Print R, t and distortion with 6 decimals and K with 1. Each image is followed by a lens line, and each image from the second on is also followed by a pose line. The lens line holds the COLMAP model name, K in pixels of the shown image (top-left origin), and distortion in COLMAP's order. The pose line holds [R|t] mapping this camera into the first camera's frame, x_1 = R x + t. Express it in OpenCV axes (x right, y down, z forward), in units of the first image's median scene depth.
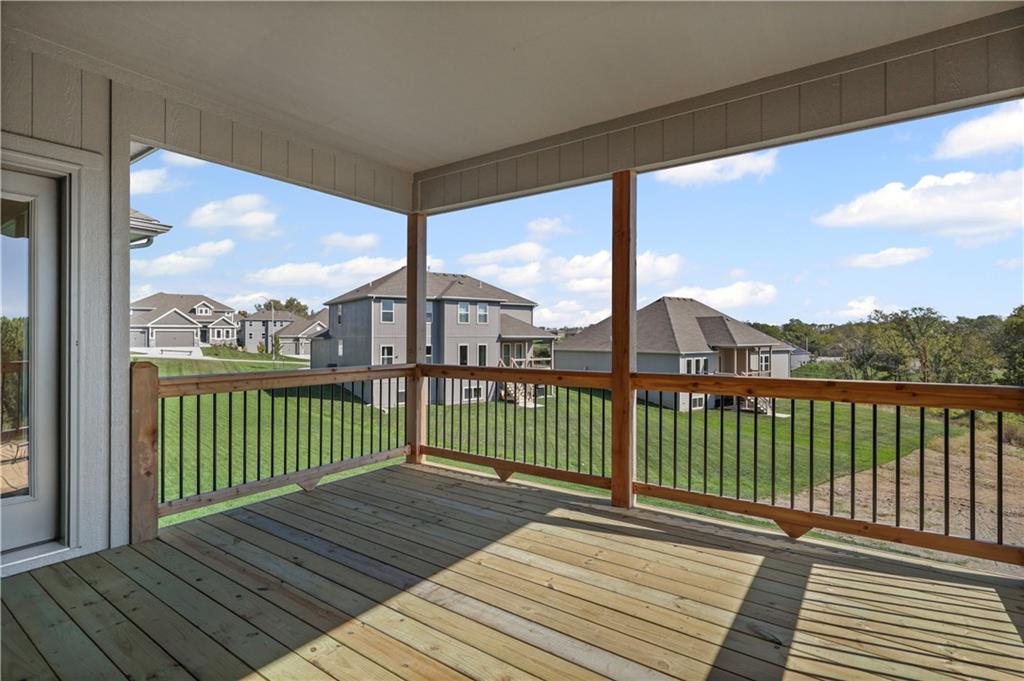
lens RADIAL K [[500.7, 0, 508.7], [0, 500.7, 335.7], [0, 0, 1]] dist [-0.003123, 0.000097]
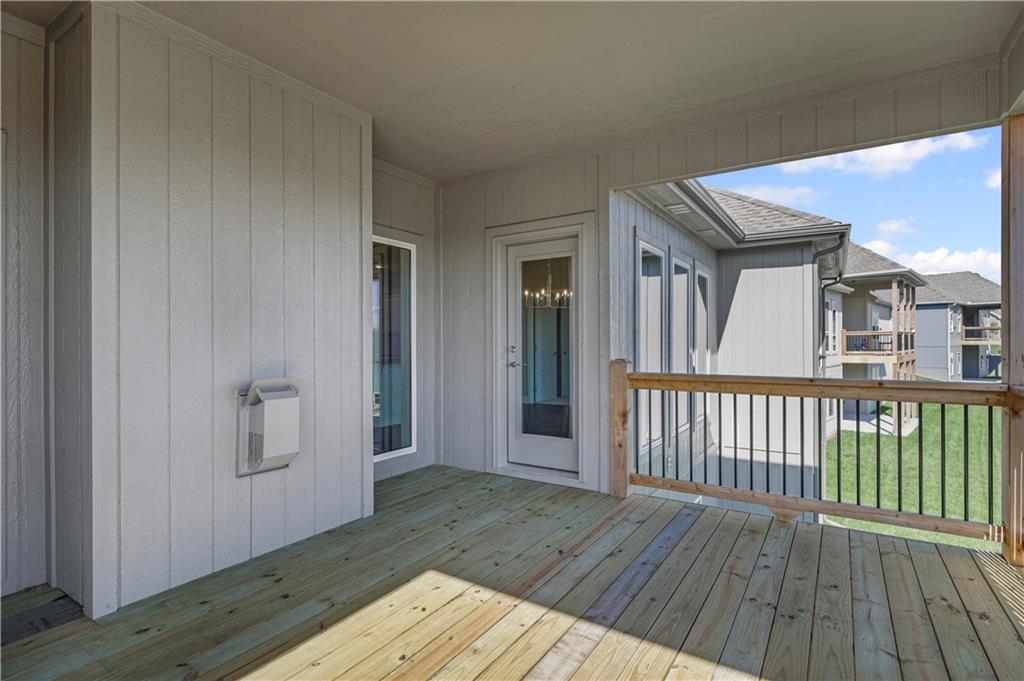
lens RADIAL K [[500.7, 0, 512.1], [0, 500.7, 338.0], [0, 0, 1]] dist [-0.003123, 0.000097]
pose [[0.043356, 0.000429, -0.999060, 0.483399], [0.014419, 0.999895, 0.001055, -0.007229], [0.998956, -0.014451, 0.043346, 0.574639]]
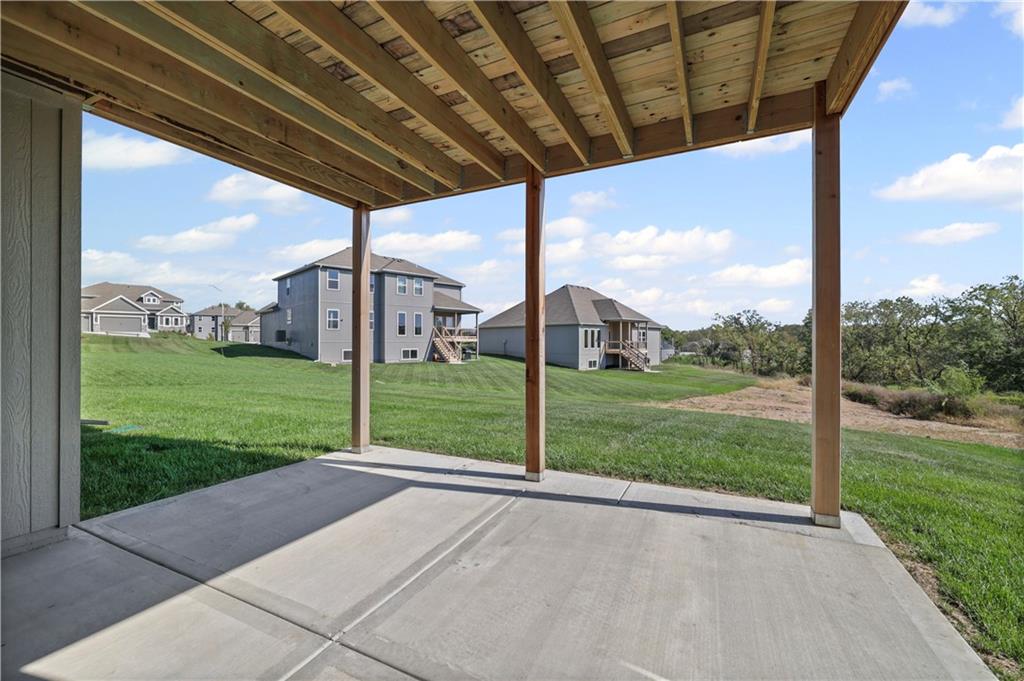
lens RADIAL K [[416.7, 0, 511.2], [0, 416.7, 340.8], [0, 0, 1]] dist [-0.004814, 0.000355]
pose [[0.986135, -0.000446, 0.165945, 0.000311], [0.001238, 0.999988, -0.004672, 0.081527], [-0.165941, 0.004812, 0.986124, -0.002681]]
